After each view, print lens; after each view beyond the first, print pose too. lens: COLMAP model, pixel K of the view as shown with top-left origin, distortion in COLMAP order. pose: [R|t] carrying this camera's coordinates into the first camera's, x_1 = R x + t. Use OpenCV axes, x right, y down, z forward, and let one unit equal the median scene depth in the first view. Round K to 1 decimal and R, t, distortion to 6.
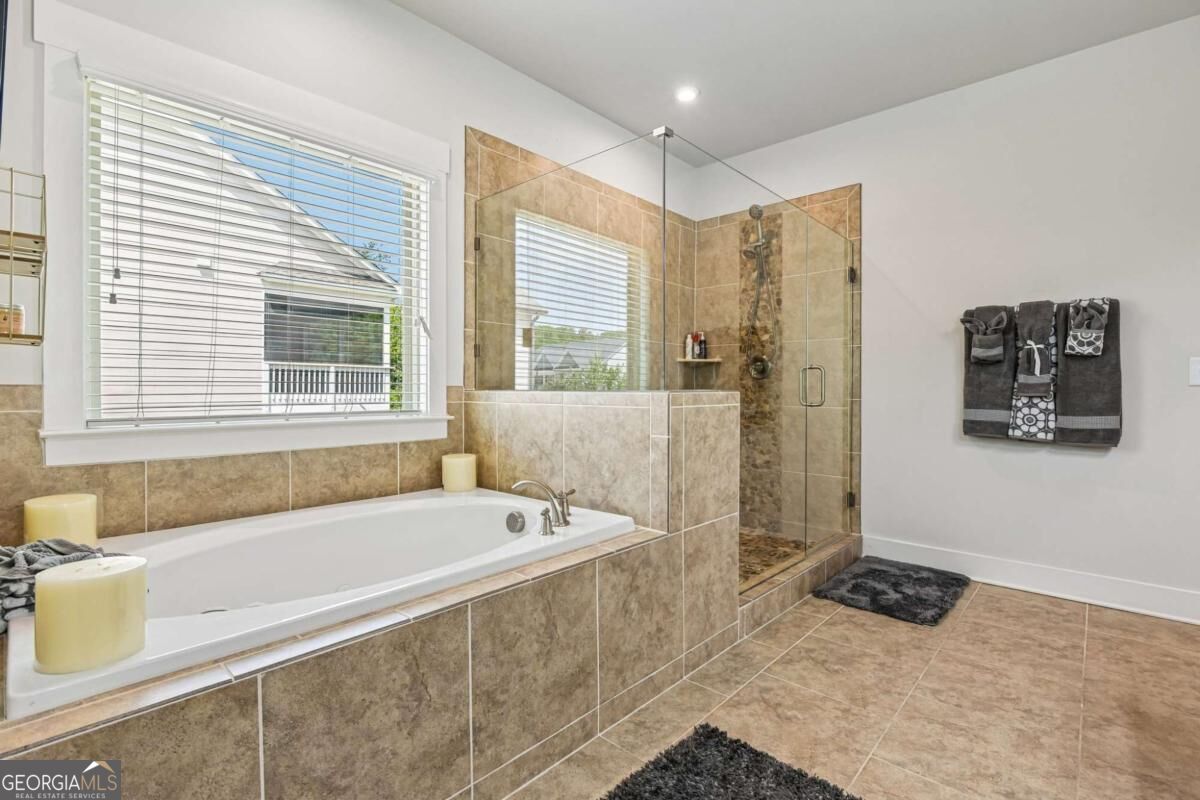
lens RADIAL K [[549.6, 0, 596.8], [0, 549.6, 391.7], [0, 0, 1]] dist [-0.010997, -0.000167]
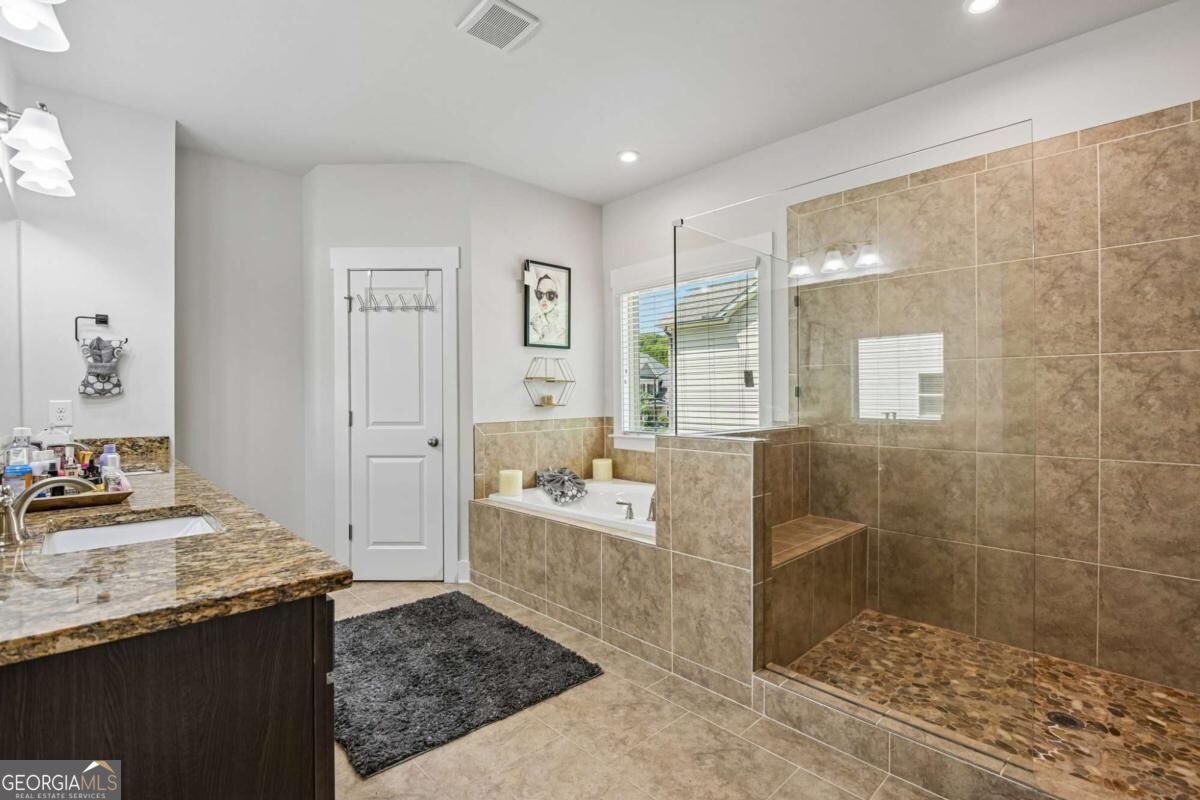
lens RADIAL K [[549.6, 0, 599.4], [0, 549.6, 401.9], [0, 0, 1]] dist [-0.010997, -0.000167]
pose [[-0.057370, 0.004387, -0.998343, 1.362731], [-0.002357, 0.999987, 0.004530, -0.080177], [0.998350, 0.002613, -0.057359, 0.900325]]
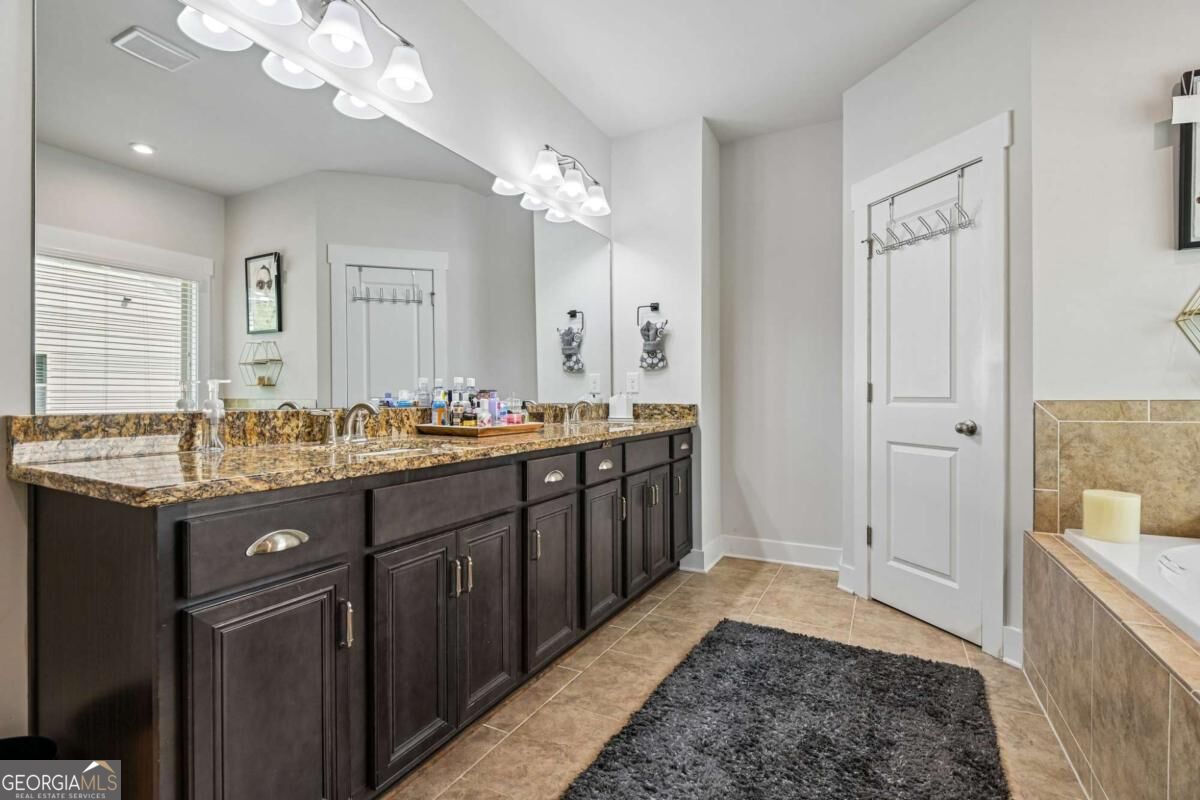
lens RADIAL K [[549.6, 0, 601.2], [0, 549.6, 397.0], [0, 0, 1]] dist [-0.010997, -0.000167]
pose [[-0.963241, -0.005015, -0.268591, 0.664309], [-0.006942, 0.999957, 0.006225, -0.007625], [0.268548, 0.007861, -0.963234, 1.168755]]
